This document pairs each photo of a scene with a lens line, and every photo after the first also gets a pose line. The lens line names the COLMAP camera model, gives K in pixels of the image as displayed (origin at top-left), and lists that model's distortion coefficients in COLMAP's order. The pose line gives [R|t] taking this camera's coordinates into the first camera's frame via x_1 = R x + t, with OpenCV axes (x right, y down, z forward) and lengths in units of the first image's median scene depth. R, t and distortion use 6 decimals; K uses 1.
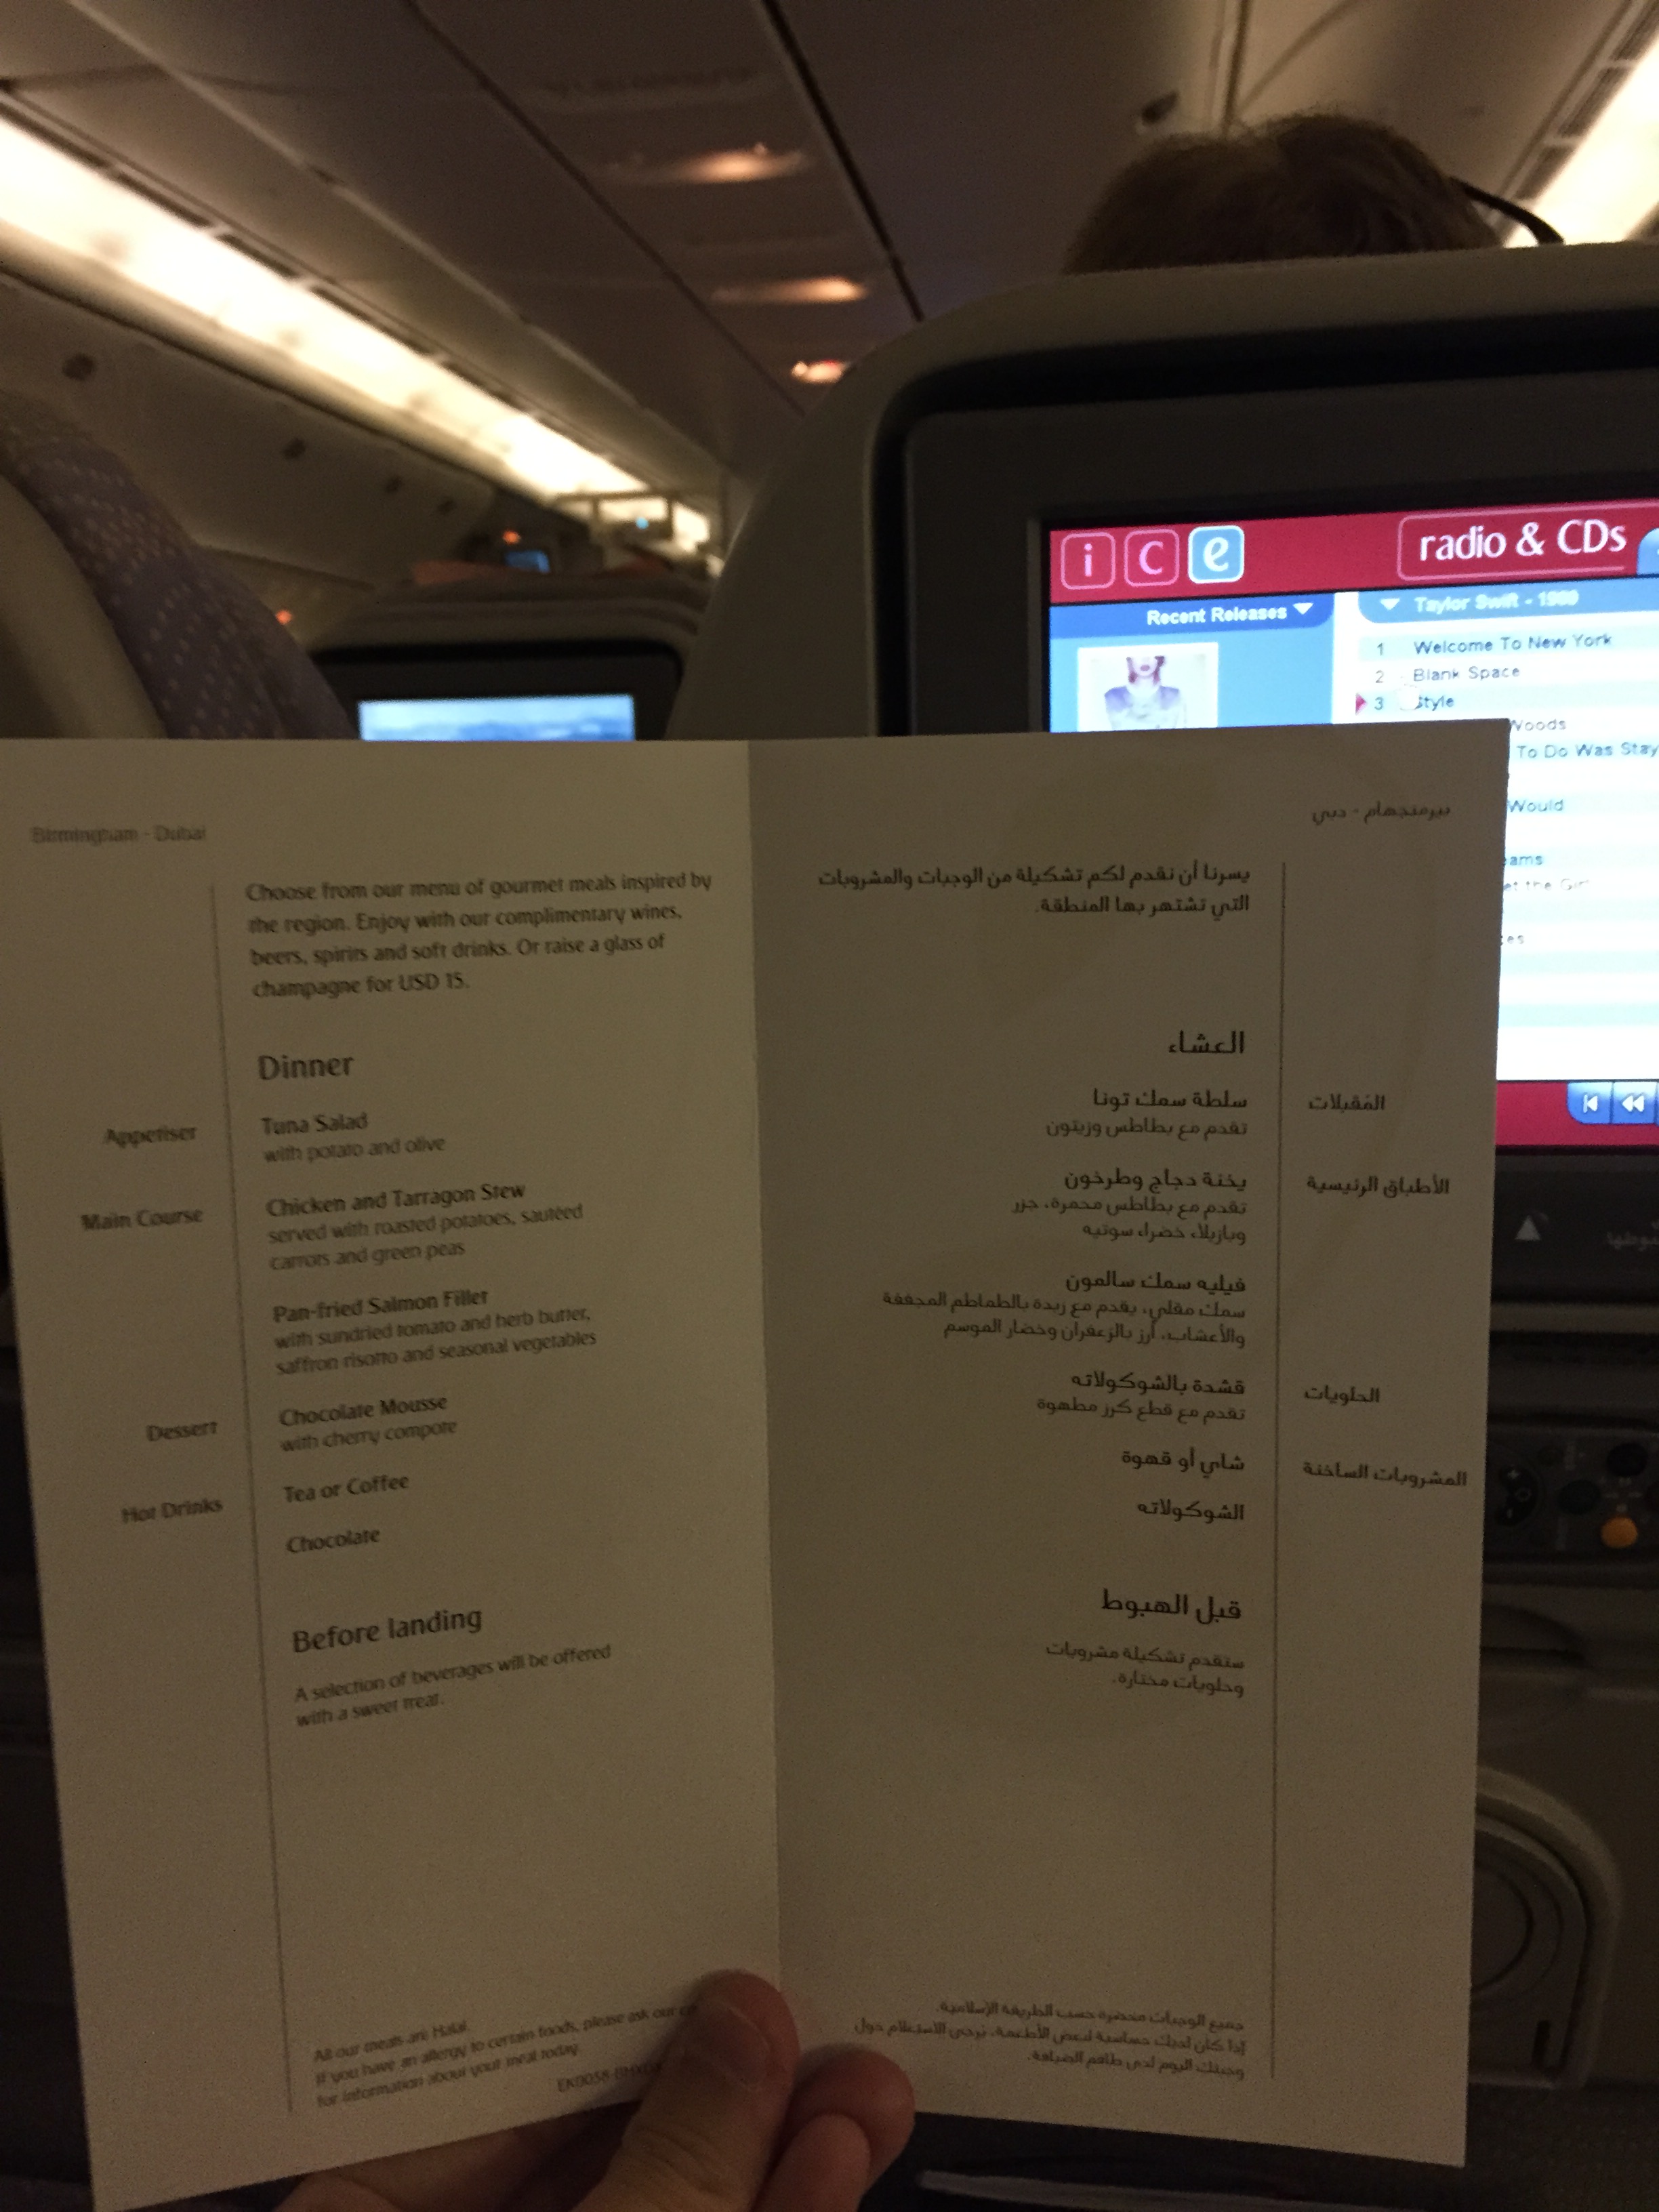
lens RADIAL K [[1942.5, 0, 828.4], [0, 1942.5, 1111.8], [0, 0, 1]] dist [0.059935, -0.095647]
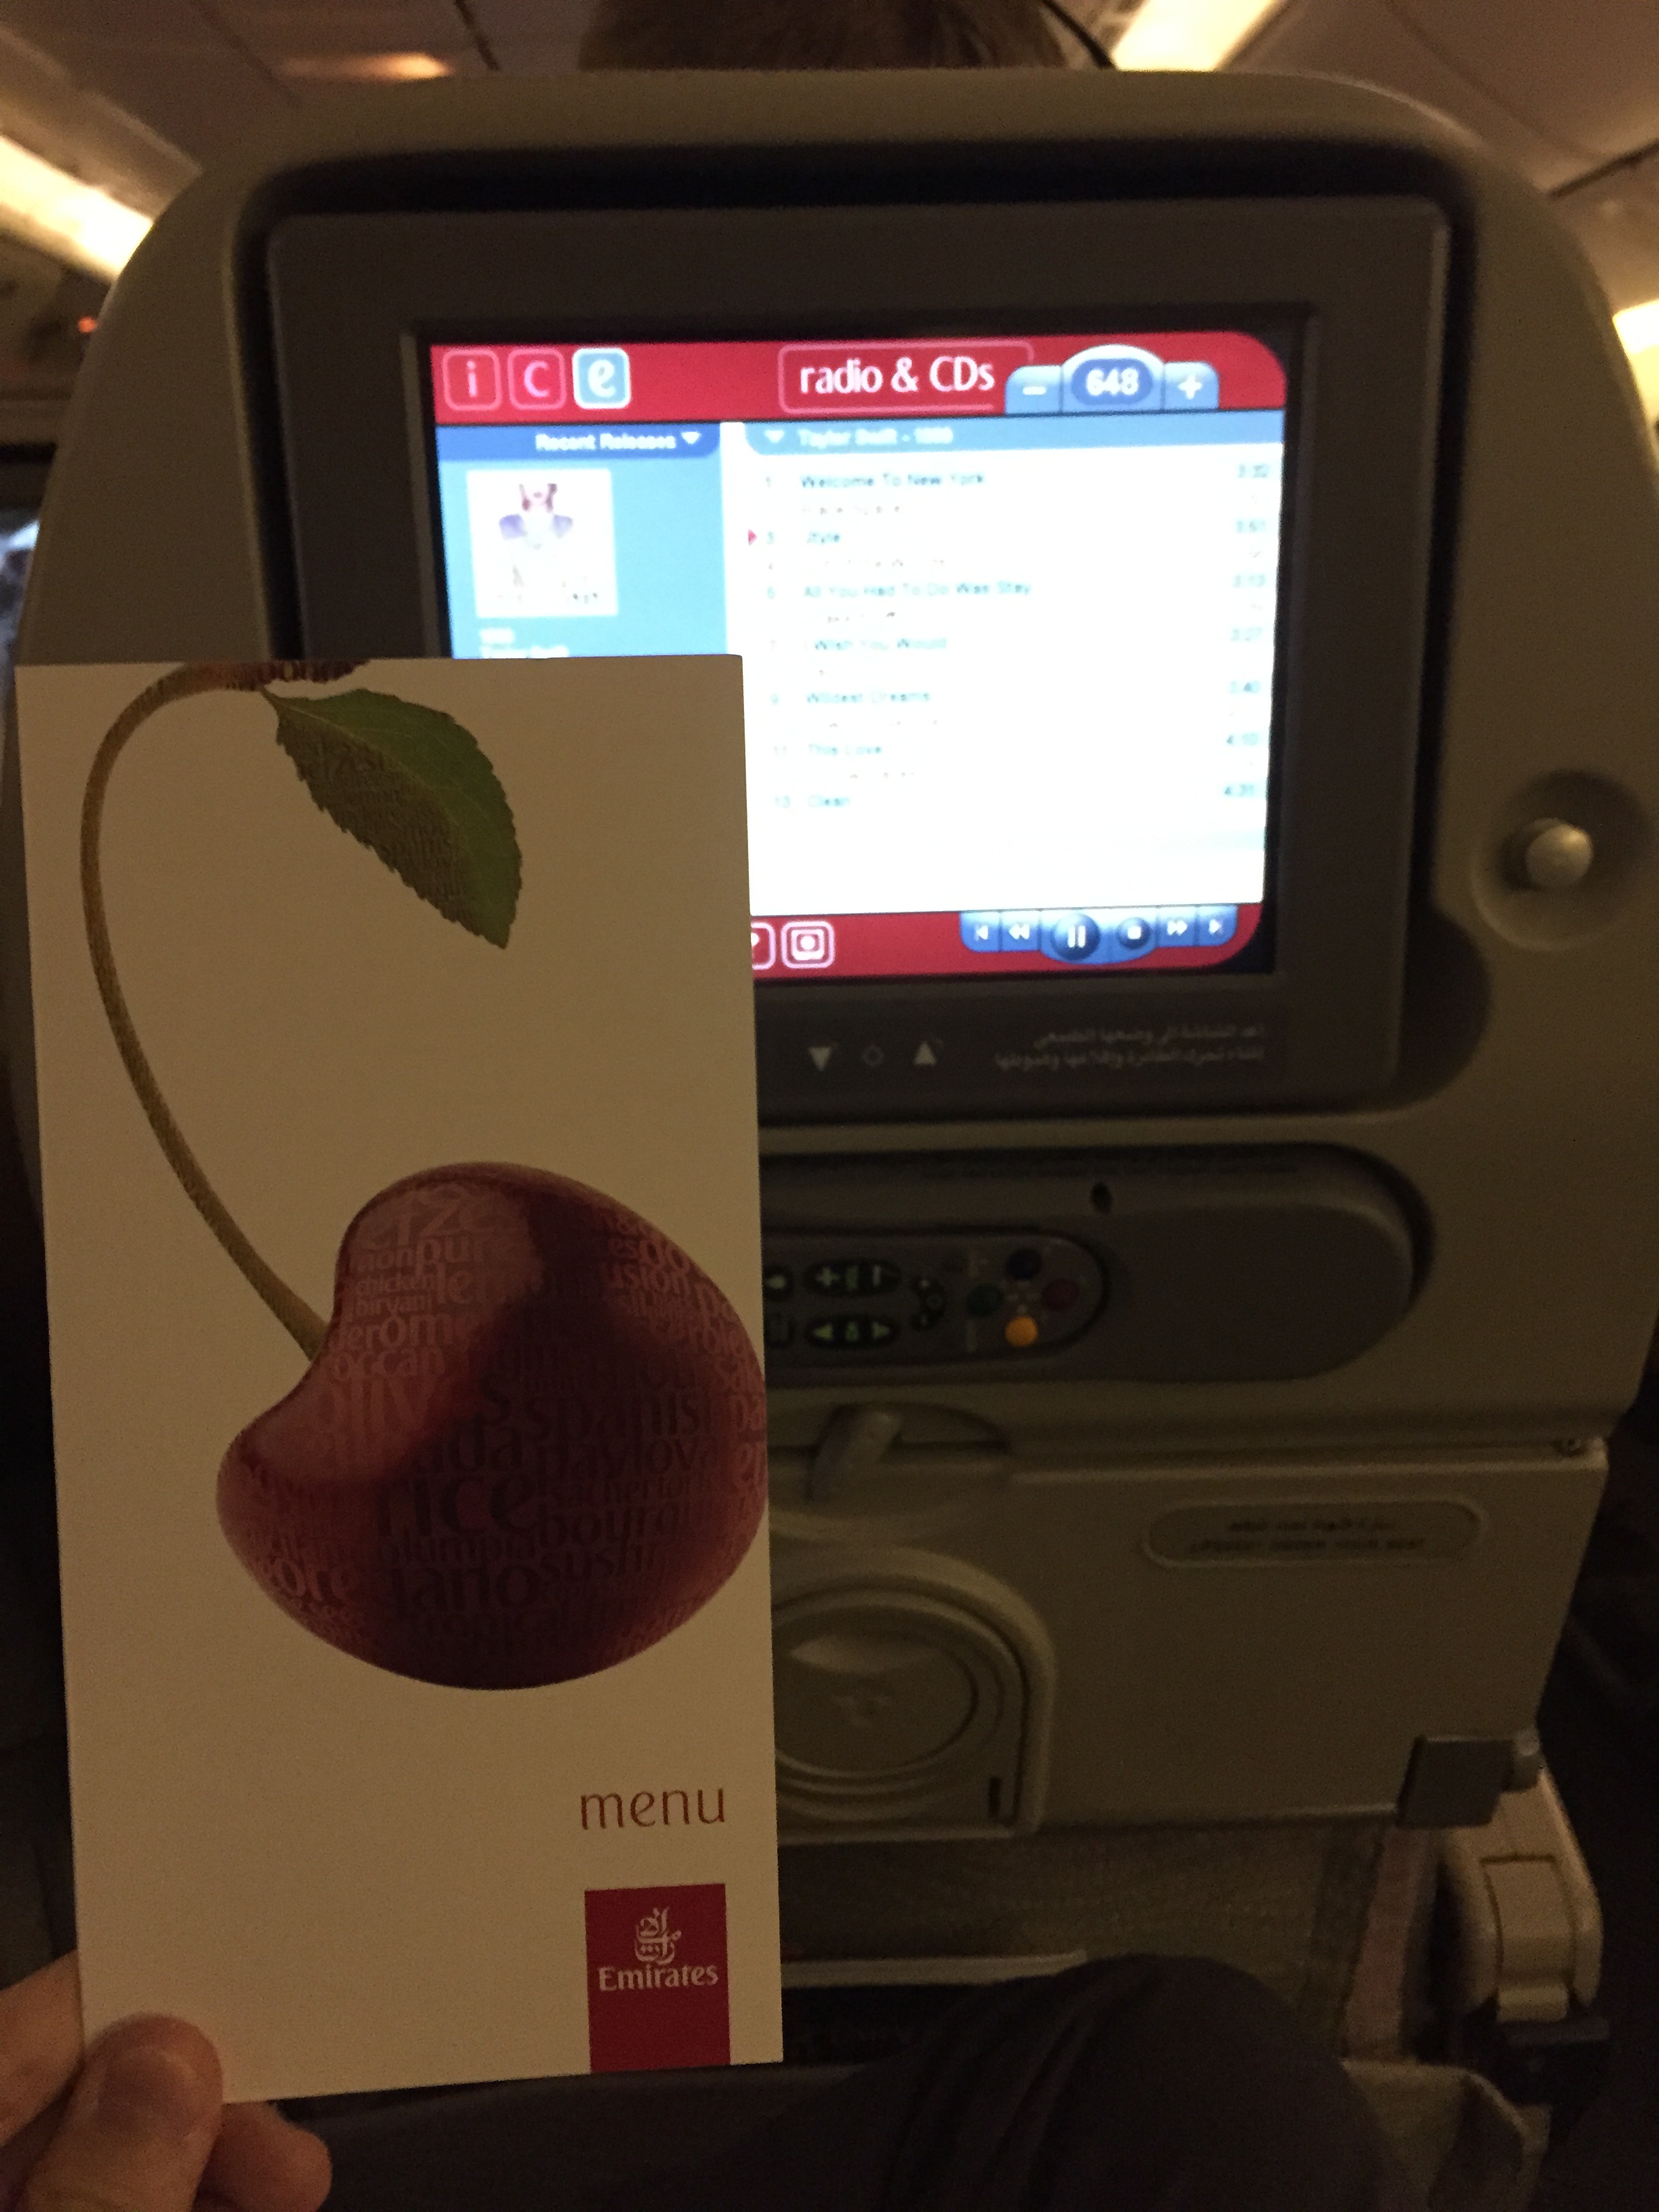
lens RADIAL K [[1942.5, 0, 846.6], [0, 1942.5, 1122.1], [0, 0, 1]] dist [0.059935, -0.095647]
pose [[0.982453, -0.037548, 0.182694, 0.124135], [0.020771, 0.995459, 0.092893, -0.001264], [-0.185352, -0.087469, 0.978772, -0.020296]]
